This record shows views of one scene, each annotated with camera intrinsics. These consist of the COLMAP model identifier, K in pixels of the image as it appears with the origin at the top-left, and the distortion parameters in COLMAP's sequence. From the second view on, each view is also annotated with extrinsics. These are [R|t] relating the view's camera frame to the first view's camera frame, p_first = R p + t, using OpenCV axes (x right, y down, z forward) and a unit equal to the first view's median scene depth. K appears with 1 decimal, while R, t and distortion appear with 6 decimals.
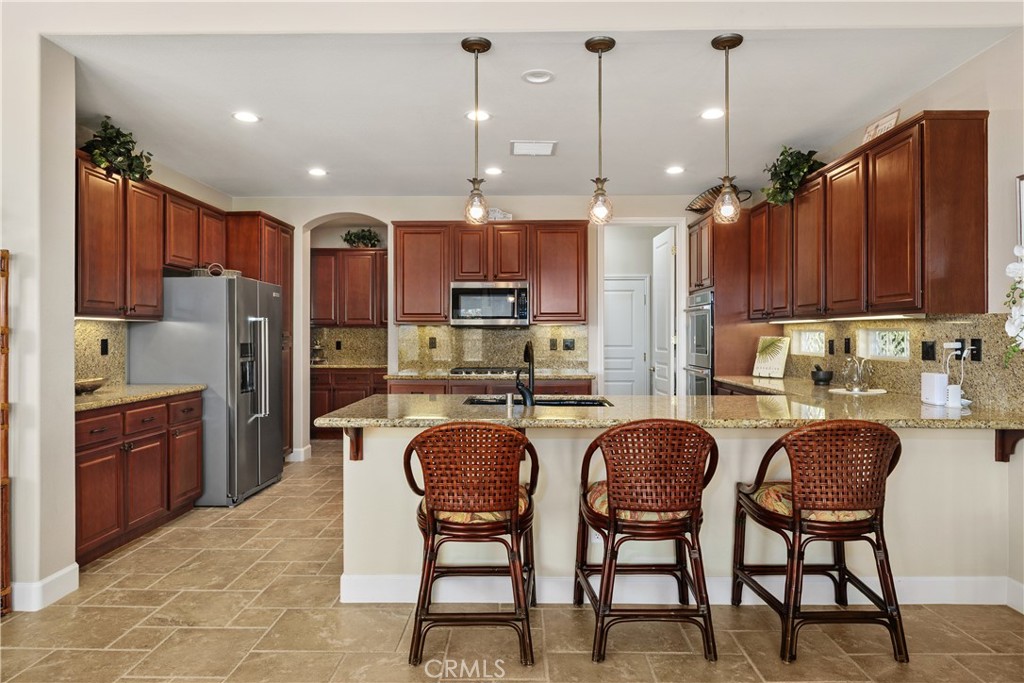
lens RADIAL K [[624.8, 0, 513.1], [0, 624.8, 336.2], [0, 0, 1]] dist [0.000698, 0.002252]
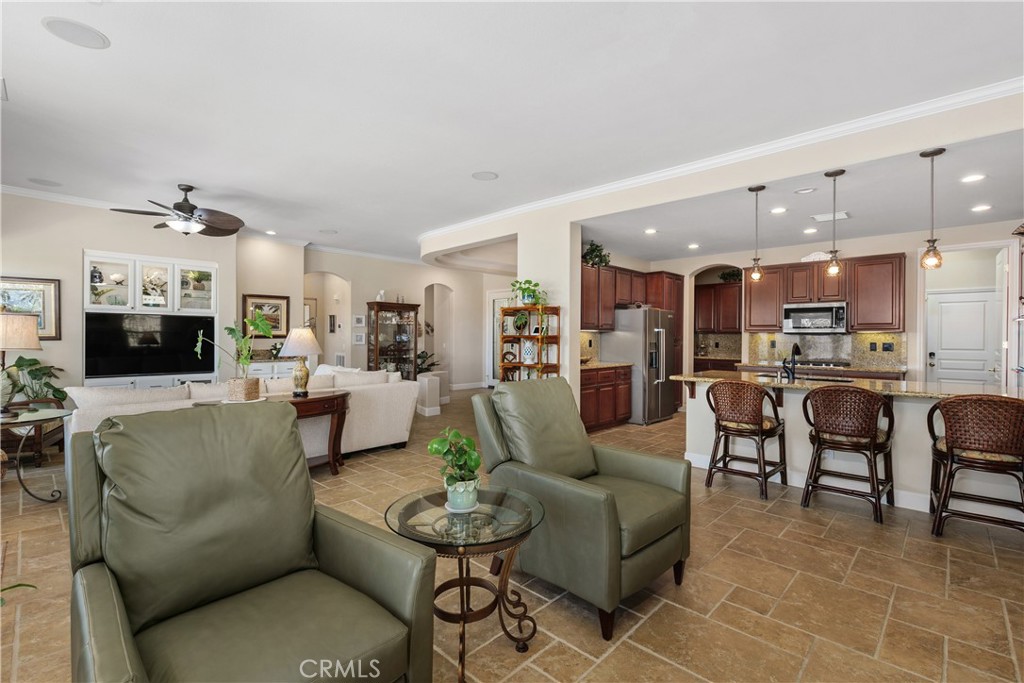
lens RADIAL K [[464.2, 0, 510.6], [0, 464.2, 337.8], [0, 0, 1]] dist [0.001431, -0.000032]
pose [[0.734369, 0.006098, -0.678723, 0.234533], [-0.006980, 0.999975, 0.001432, -0.002987], [0.678715, 0.003686, 0.734393, -0.368361]]
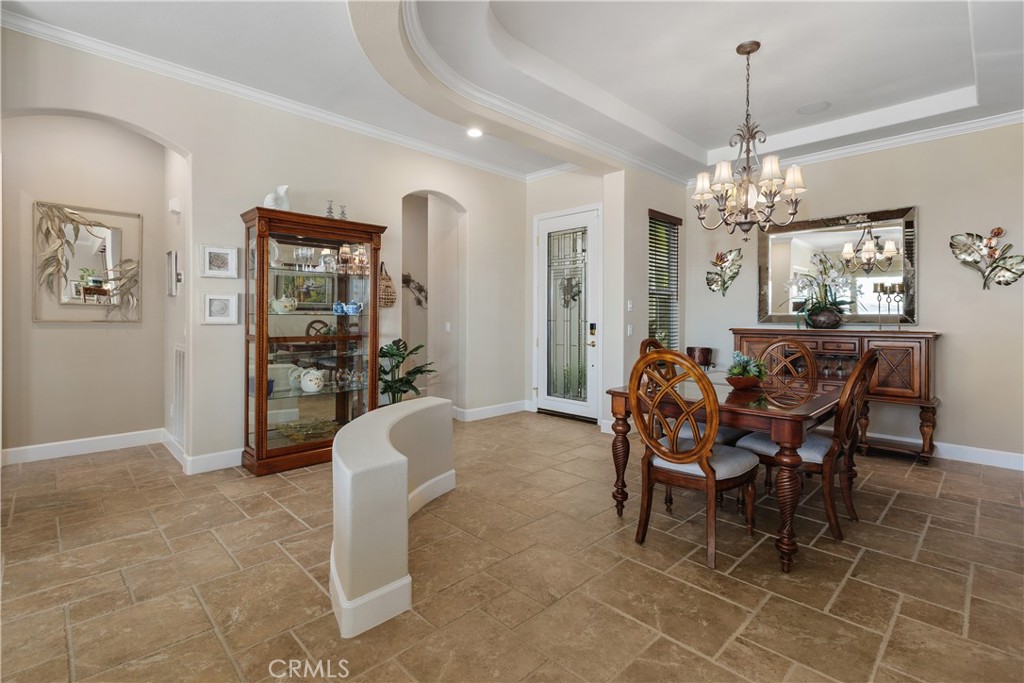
lens RADIAL K [[473.5, 0, 511.6], [0, 473.5, 314.8], [0, 0, 1]] dist [0.003425, 0.000816]
pose [[0.712388, 0.004174, -0.701773, -0.739395], [-0.009824, 0.999944, -0.004025, 0.017619], [0.701717, 0.009761, 0.712389, 0.460892]]
